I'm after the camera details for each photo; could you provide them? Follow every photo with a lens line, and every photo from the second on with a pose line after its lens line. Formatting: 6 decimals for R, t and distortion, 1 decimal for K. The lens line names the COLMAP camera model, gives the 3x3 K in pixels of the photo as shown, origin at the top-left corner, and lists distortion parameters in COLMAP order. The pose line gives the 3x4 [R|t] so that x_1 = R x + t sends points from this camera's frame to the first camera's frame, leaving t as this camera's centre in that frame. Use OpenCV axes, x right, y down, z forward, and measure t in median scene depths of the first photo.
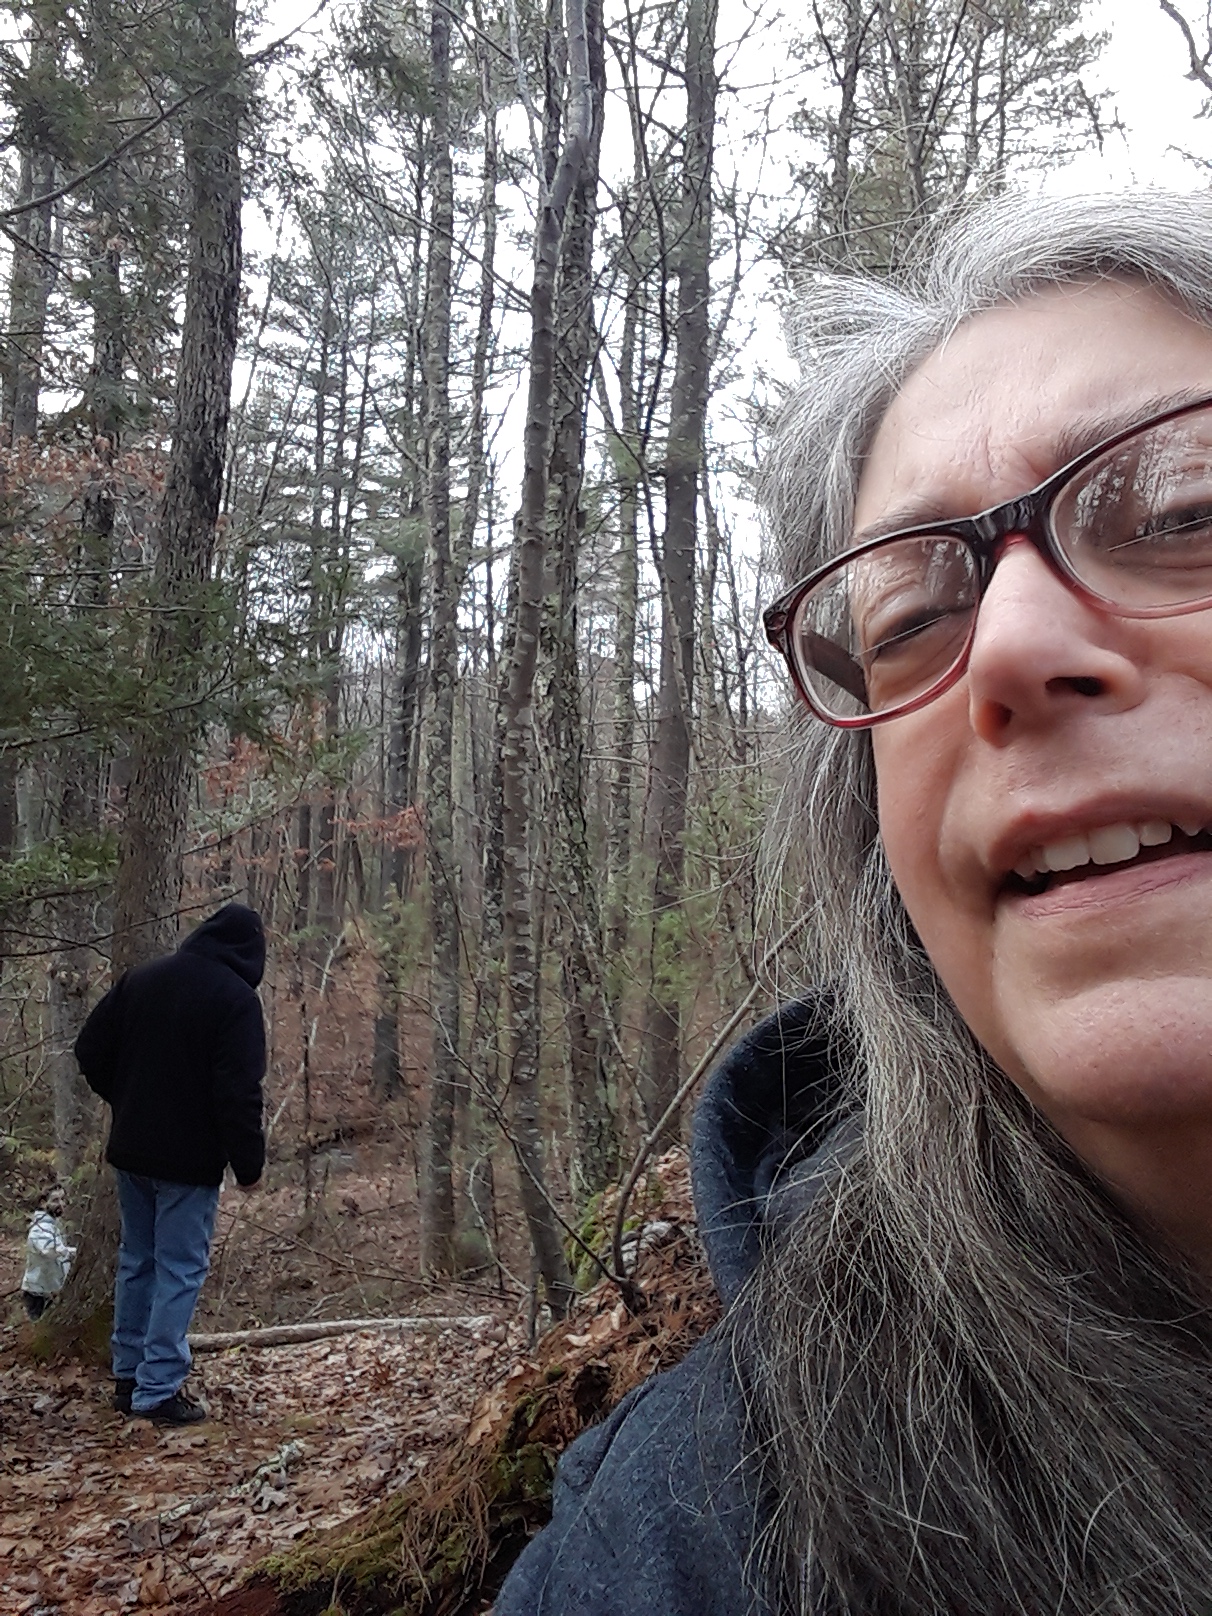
lens RADIAL K [[1505.8, 0, 607.0], [0, 1505.8, 808.1], [0, 0, 1]] dist [0.093964, 0.018812]
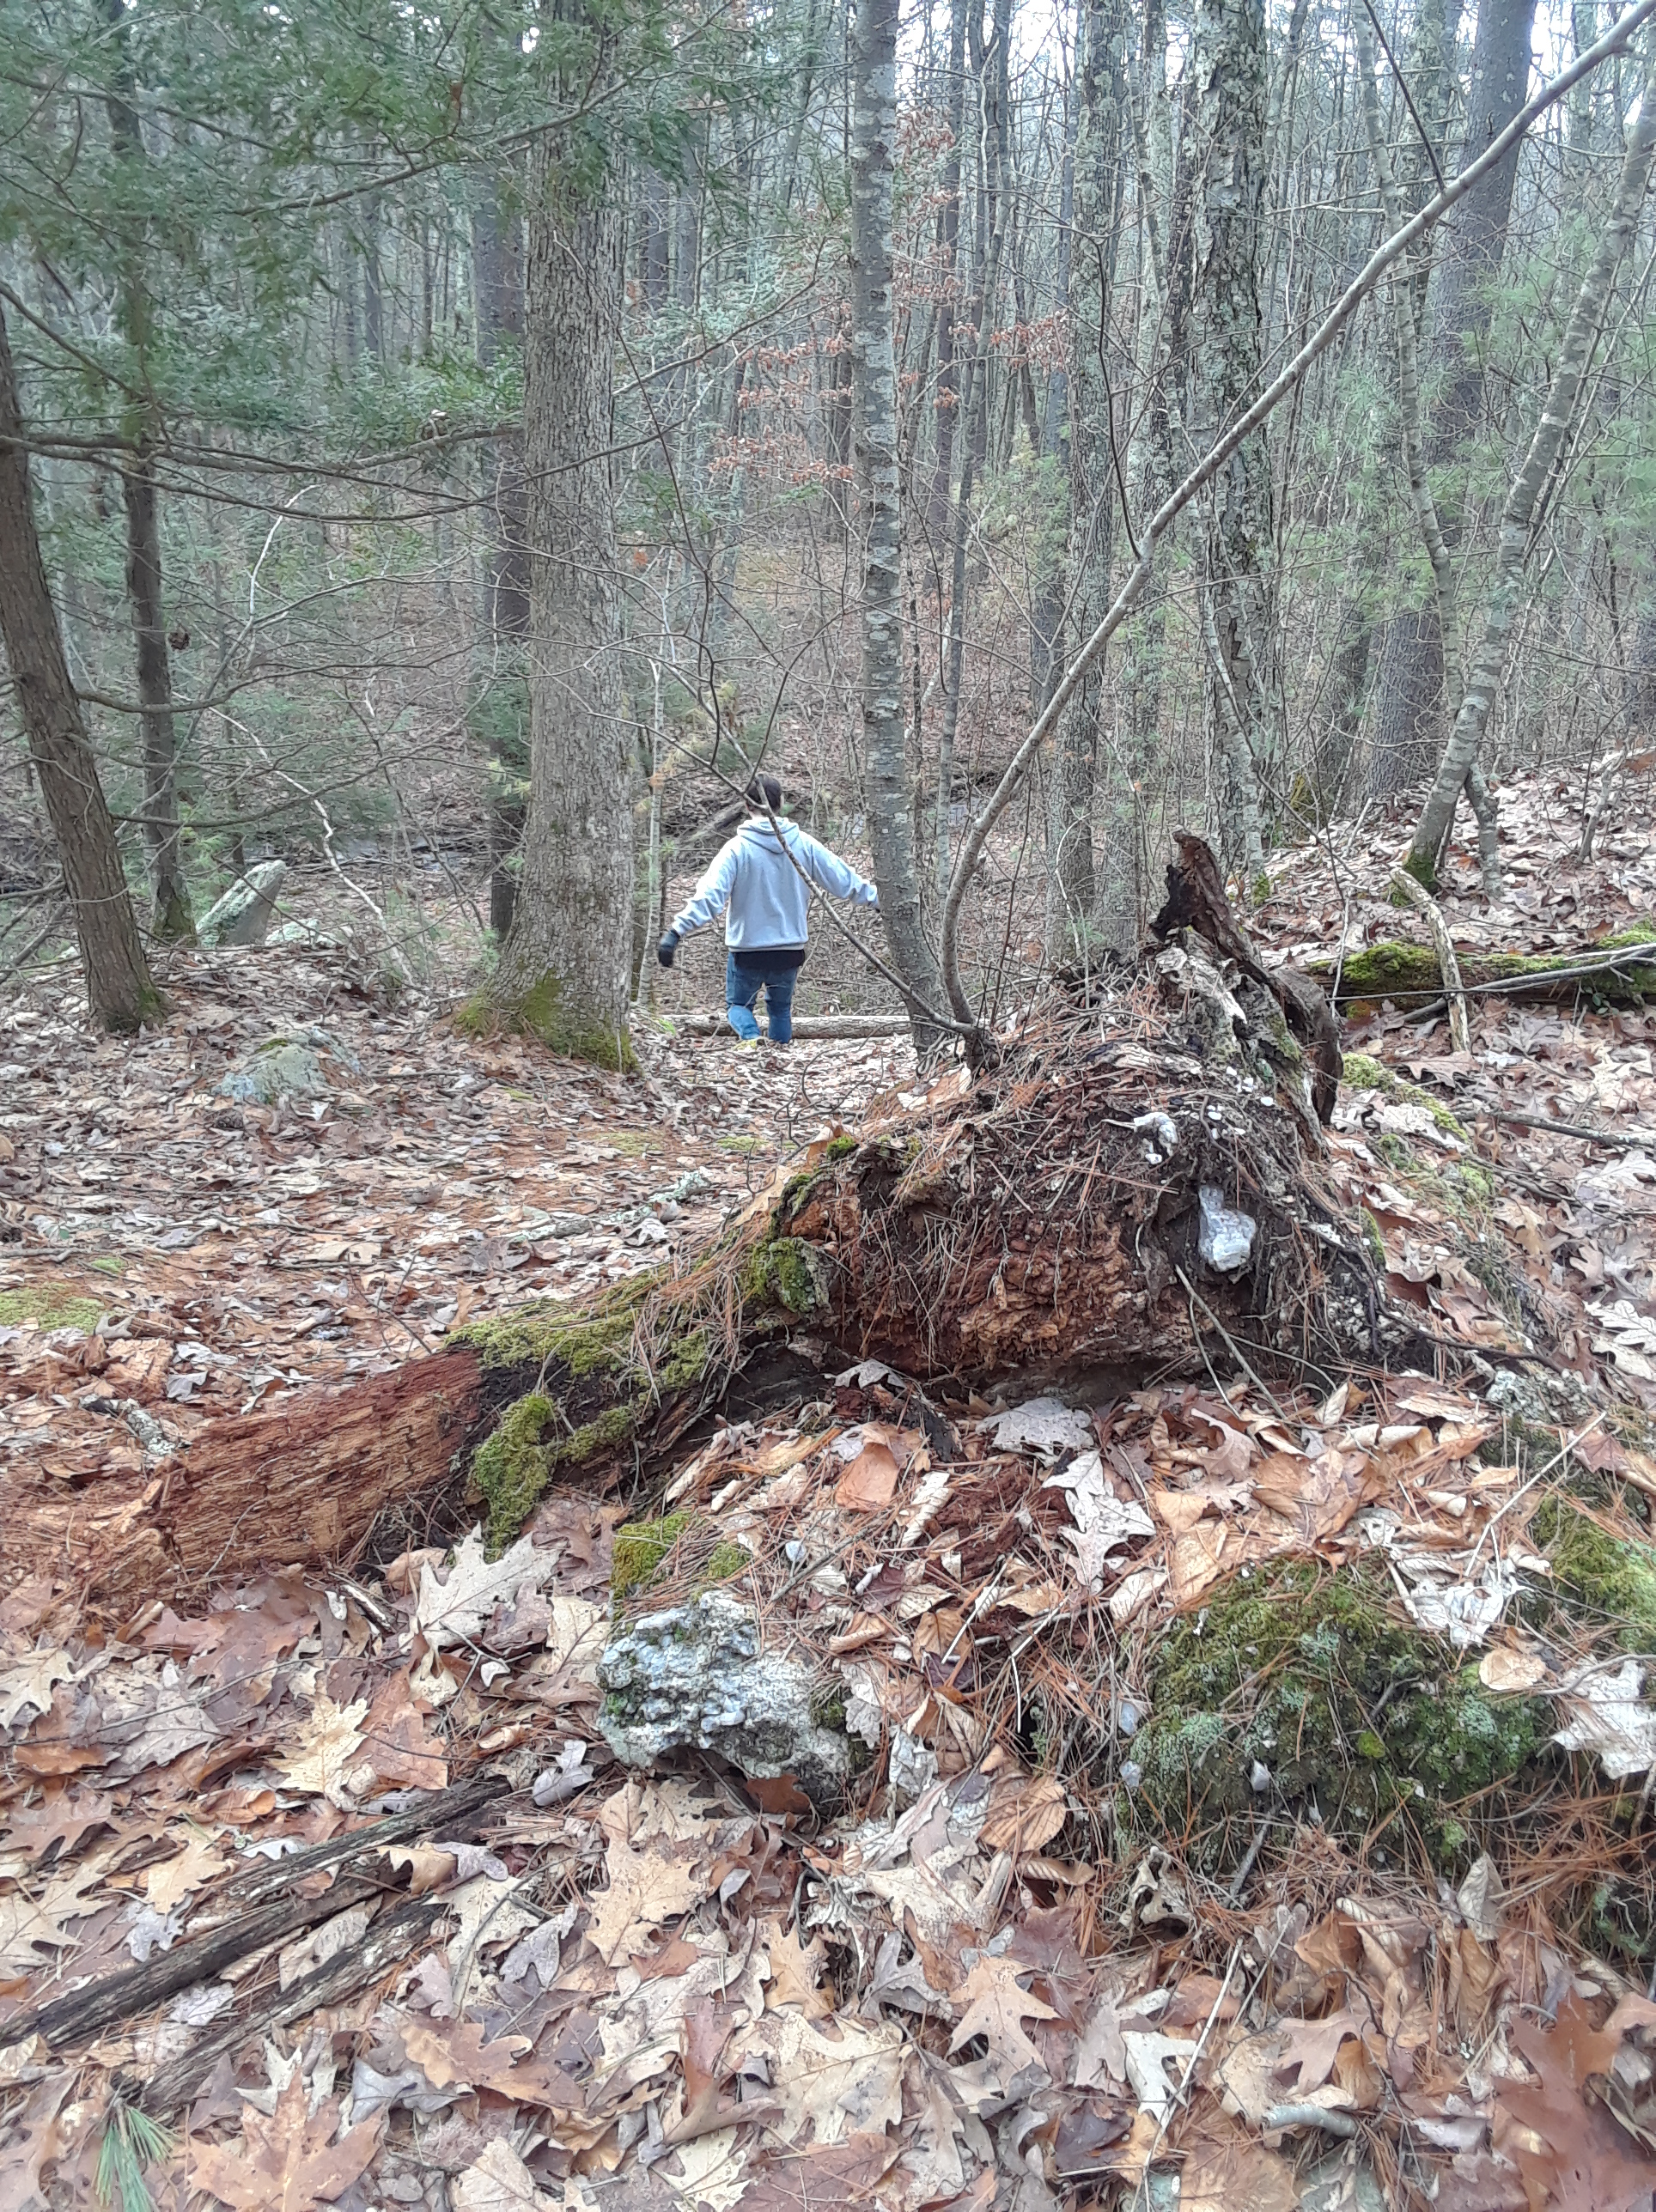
lens RADIAL K [[1918.5, 0, 826.7], [0, 1918.5, 1104.6], [0, 0, 1]] dist [-0.003581, 0.007002]
pose [[0.941729, 0.094948, -0.322693, 0.181602], [0.031849, 0.929855, 0.366545, 0.029105], [0.334860, -0.355463, 0.872648, 0.197440]]
